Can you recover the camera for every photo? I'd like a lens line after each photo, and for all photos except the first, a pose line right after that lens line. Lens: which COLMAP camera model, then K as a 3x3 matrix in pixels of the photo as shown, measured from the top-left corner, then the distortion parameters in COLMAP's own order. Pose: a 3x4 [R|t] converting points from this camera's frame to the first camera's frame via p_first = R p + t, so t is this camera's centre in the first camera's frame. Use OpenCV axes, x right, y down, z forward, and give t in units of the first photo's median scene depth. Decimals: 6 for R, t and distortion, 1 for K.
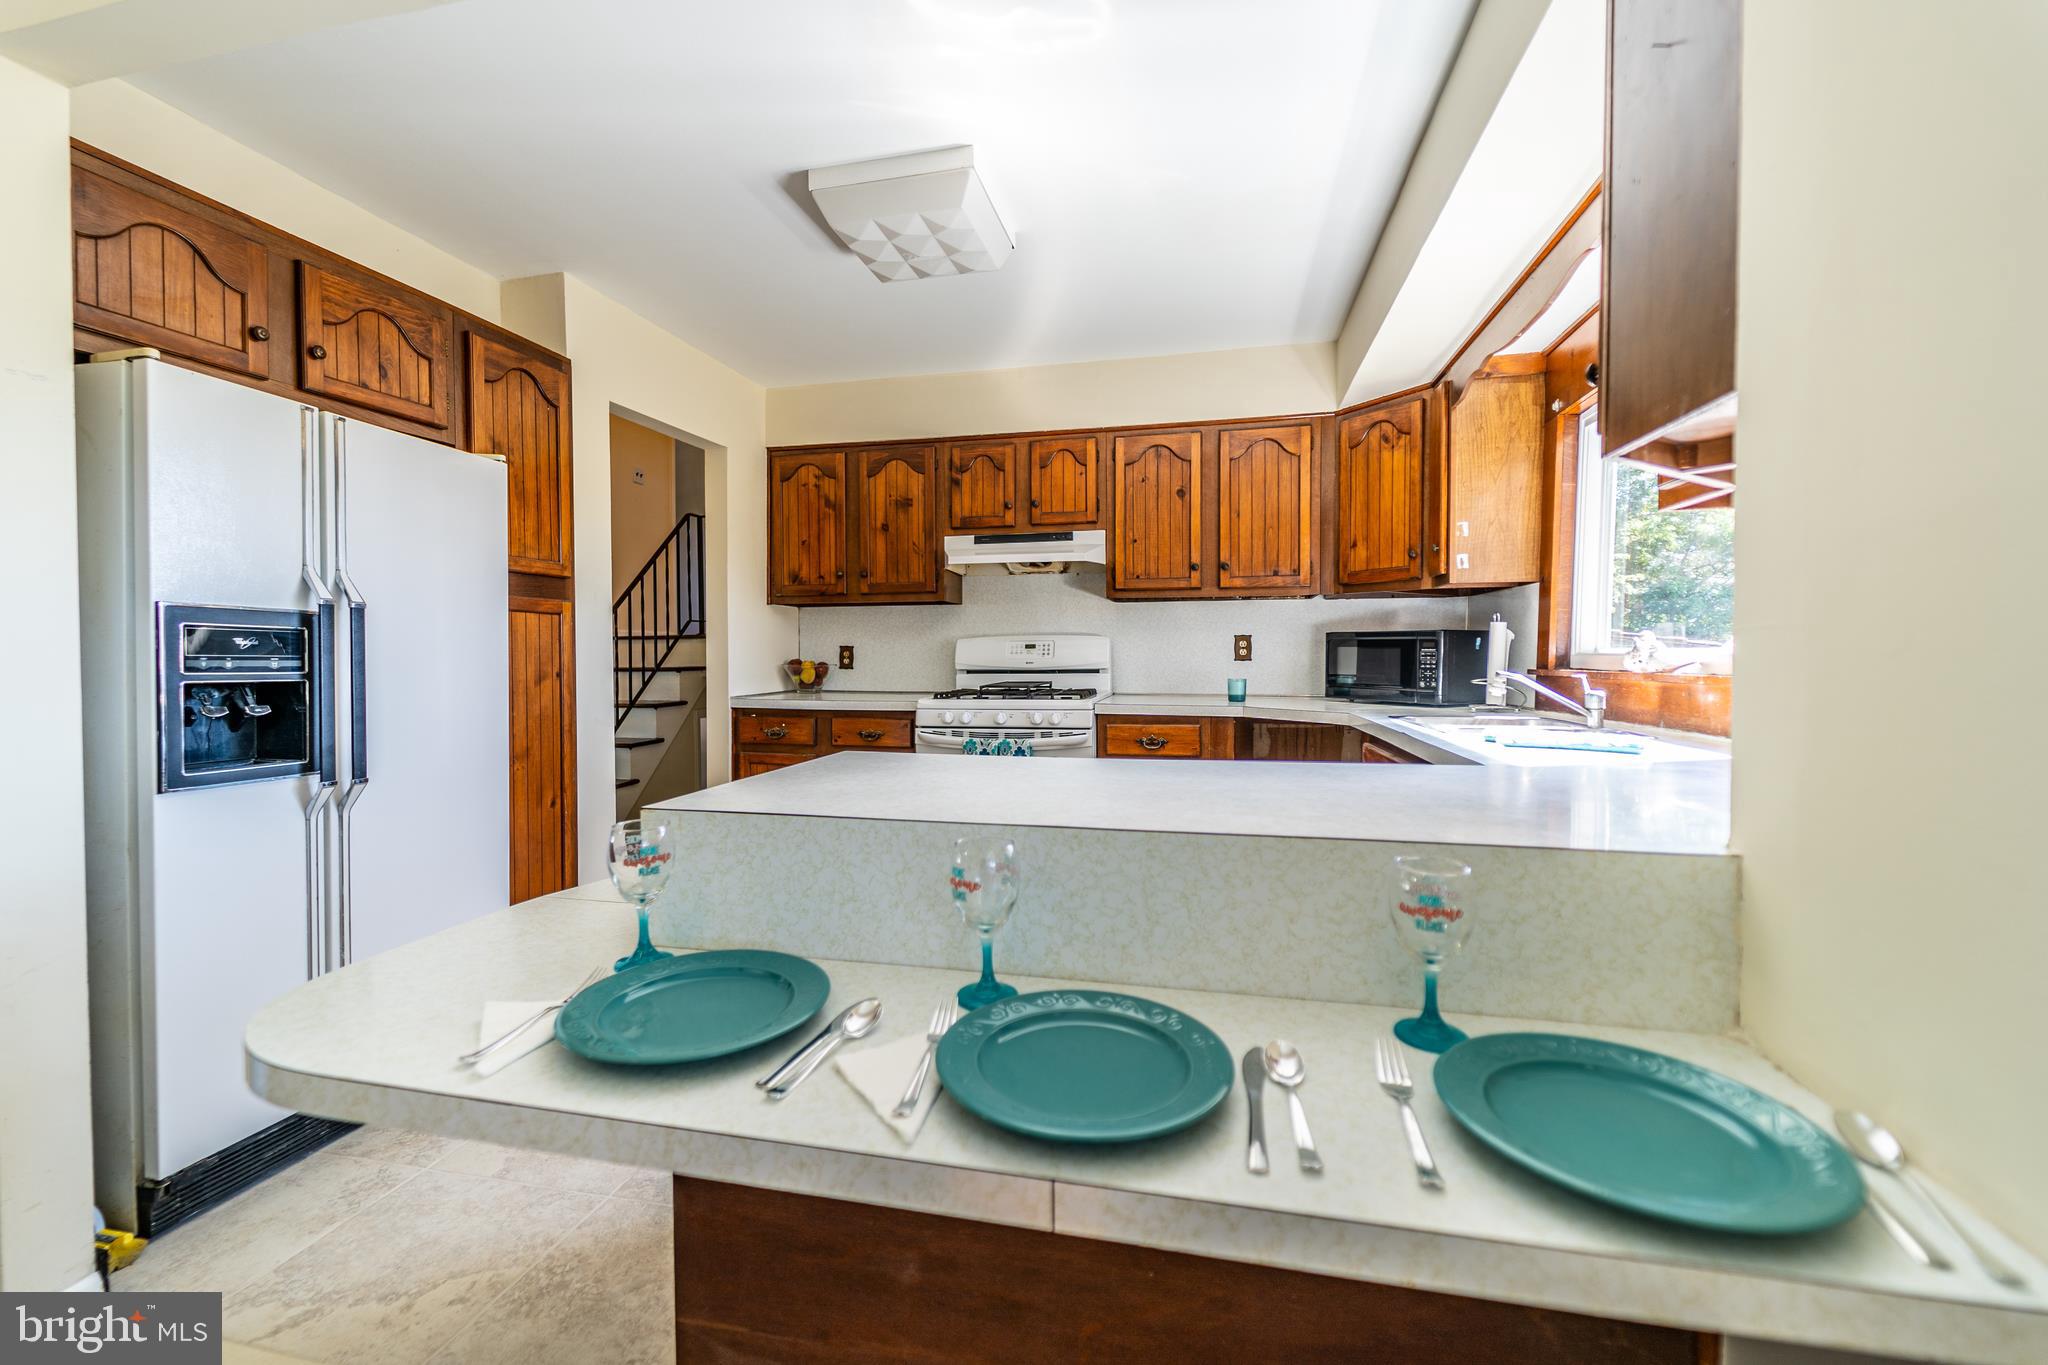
lens RADIAL K [[829.8, 0, 1013.3], [0, 829.8, 677.4], [0, 0, 1]] dist [0.009328, -0.006423]
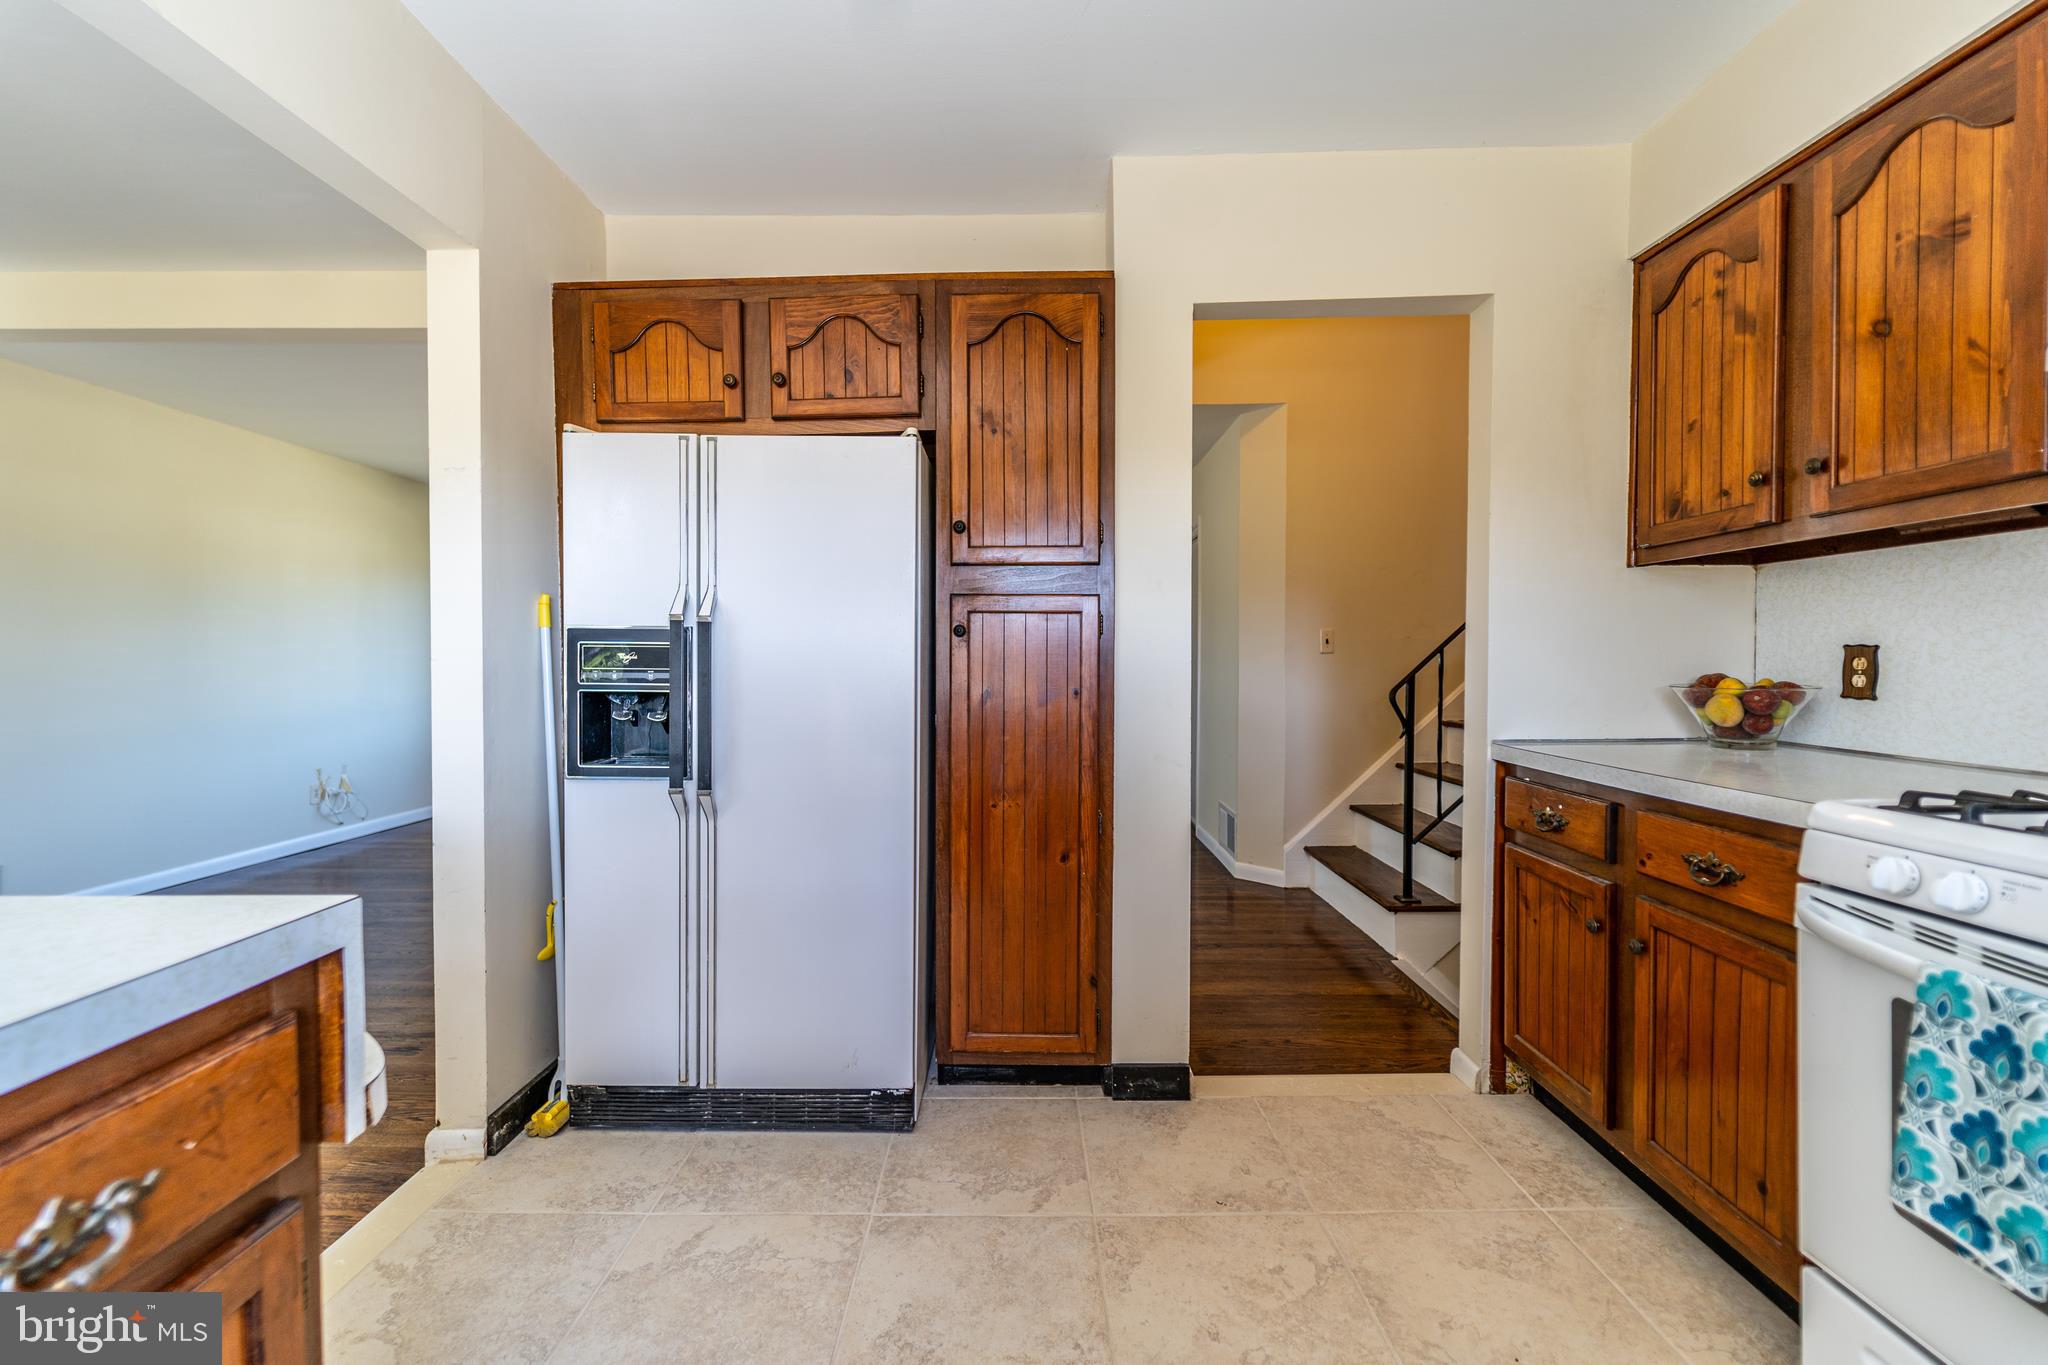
lens RADIAL K [[829.8, 0, 1013.3], [0, 829.8, 677.4], [0, 0, 1]] dist [0.009328, -0.006423]
pose [[0.212681, 0.023132, -0.976848, 0.192842], [-0.024520, 0.999531, 0.018331, -0.029689], [0.976814, 0.020054, 0.213149, 0.786930]]
